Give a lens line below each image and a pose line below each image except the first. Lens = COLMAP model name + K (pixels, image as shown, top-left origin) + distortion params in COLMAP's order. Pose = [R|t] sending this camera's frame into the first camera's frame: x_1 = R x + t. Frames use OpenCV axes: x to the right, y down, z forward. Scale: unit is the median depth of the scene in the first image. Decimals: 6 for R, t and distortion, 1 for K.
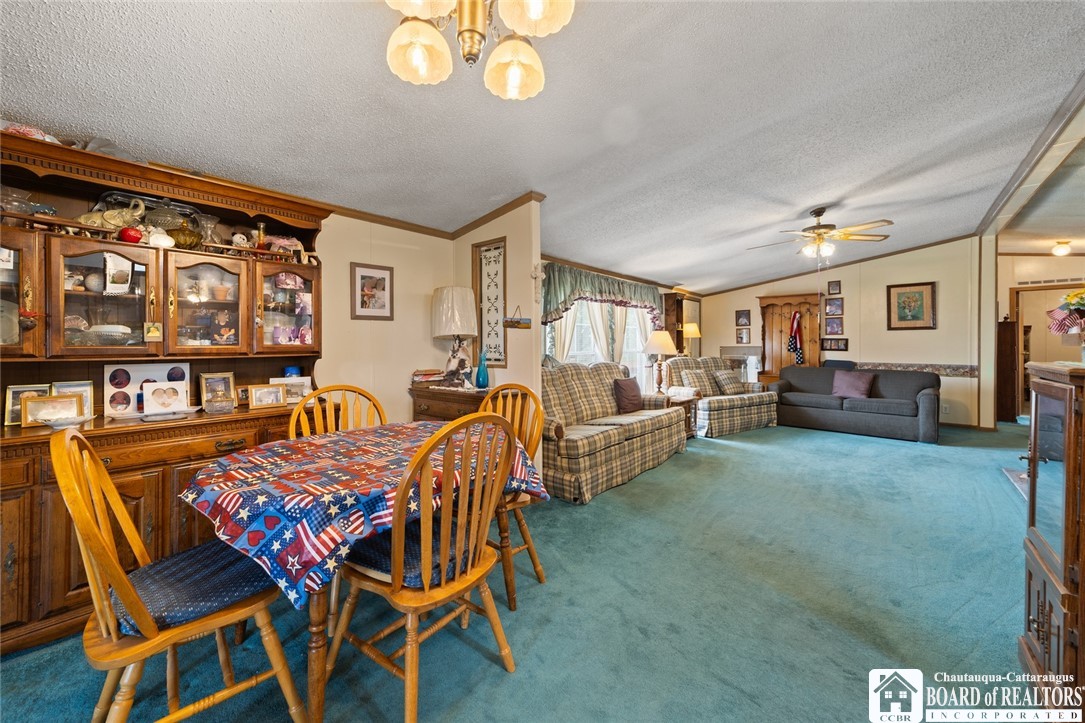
lens RADIAL K [[418.9, 0, 539.4], [0, 418.9, 341.9], [0, 0, 1]] dist [-0.014178, 0.006866]
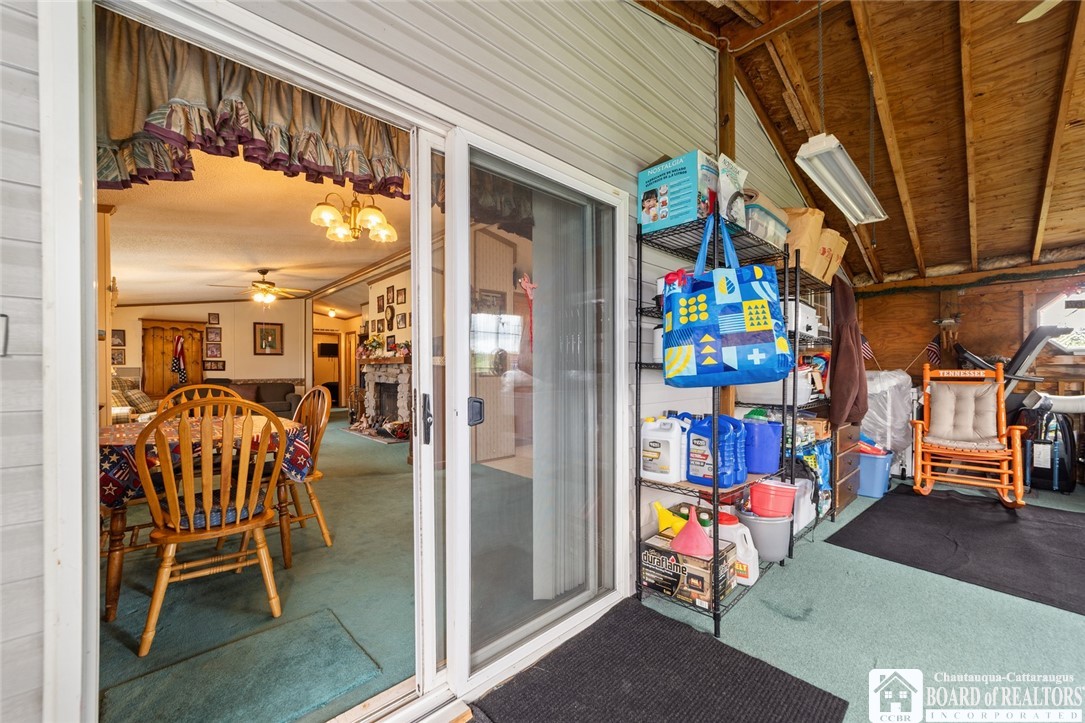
lens RADIAL K [[418.9, 0, 527.6], [0, 418.9, 366.7], [0, 0, 1]] dist [-0.014178, 0.006866]
pose [[0.115042, 0.003007, 0.993356, -0.469018], [0.003985, 0.999986, -0.003489, 0.020779], [-0.993353, 0.004360, 0.115028, -0.055056]]
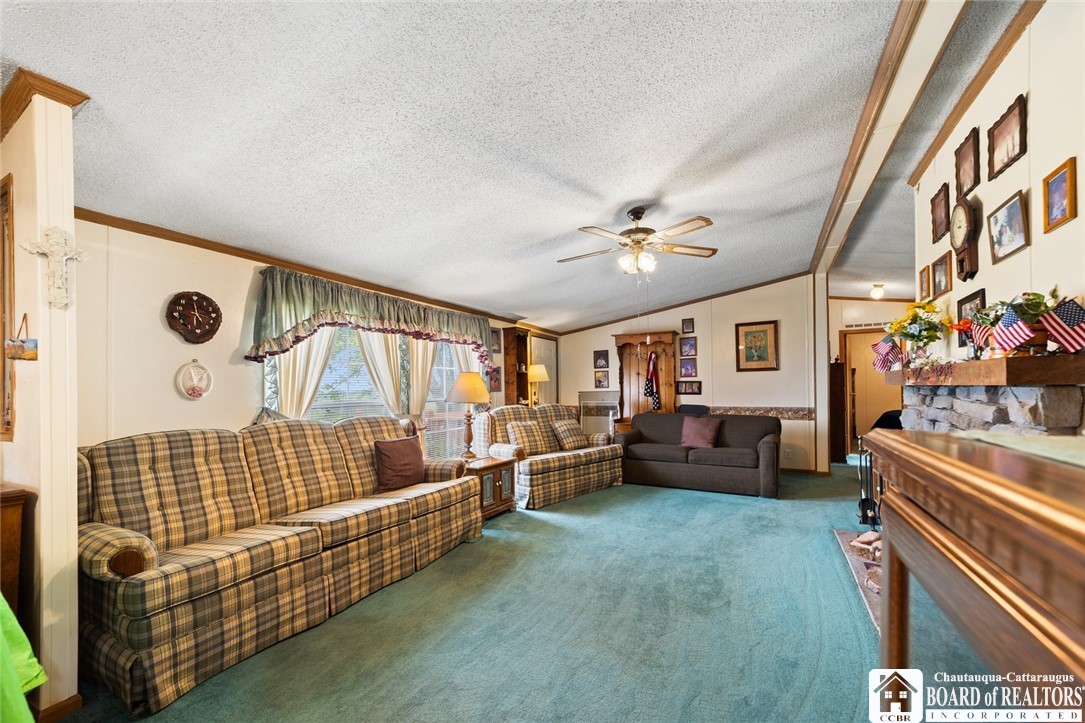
lens RADIAL K [[418.9, 0, 561.5], [0, 418.9, 385.0], [0, 0, 1]] dist [-0.014178, 0.006866]
pose [[0.967398, -0.010049, 0.253062, 0.242274], [0.012654, 0.999882, -0.008668, 0.005774], [-0.252946, 0.011588, 0.967411, 0.211348]]
